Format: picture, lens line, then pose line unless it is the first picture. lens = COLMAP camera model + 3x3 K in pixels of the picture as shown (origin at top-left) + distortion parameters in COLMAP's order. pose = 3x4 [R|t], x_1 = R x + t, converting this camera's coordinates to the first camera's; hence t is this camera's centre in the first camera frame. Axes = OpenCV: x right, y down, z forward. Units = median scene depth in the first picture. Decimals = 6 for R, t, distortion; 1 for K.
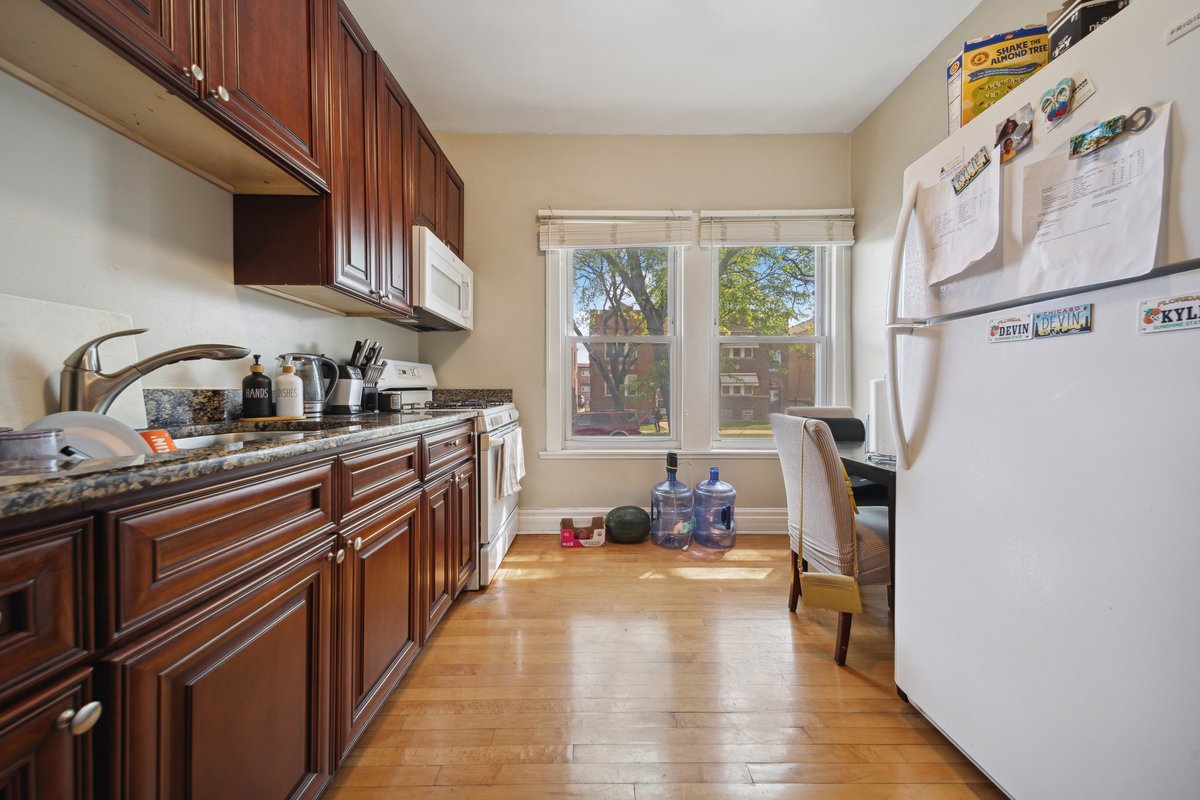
lens RADIAL K [[407.9, 0, 601.2], [0, 407.9, 386.8], [0, 0, 1]] dist [0.019970, -0.000003]
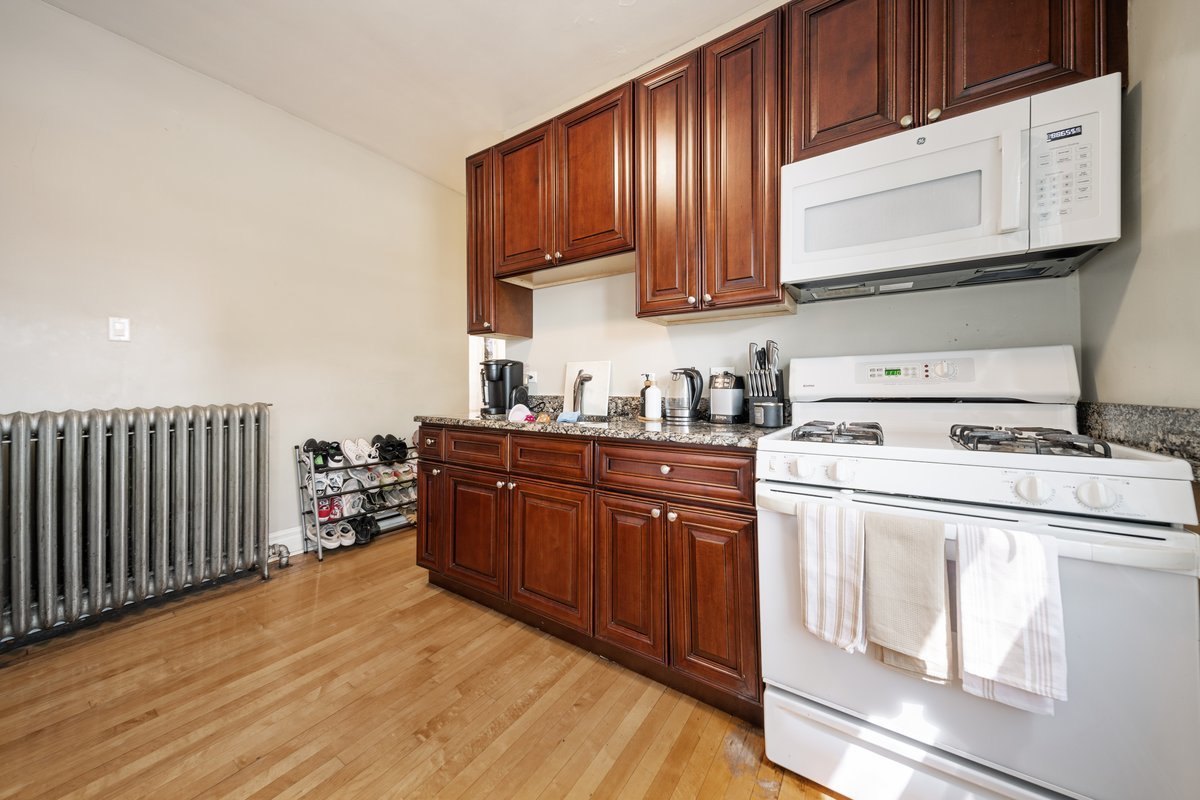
lens RADIAL K [[407.9, 0, 601.2], [0, 407.9, 386.8], [0, 0, 1]] dist [0.019970, -0.000003]
pose [[-0.560481, -0.005758, -0.828147, 0.439547], [0.005392, 0.999929, -0.010602, -0.015043], [0.828150, -0.010407, -0.560410, 1.579992]]
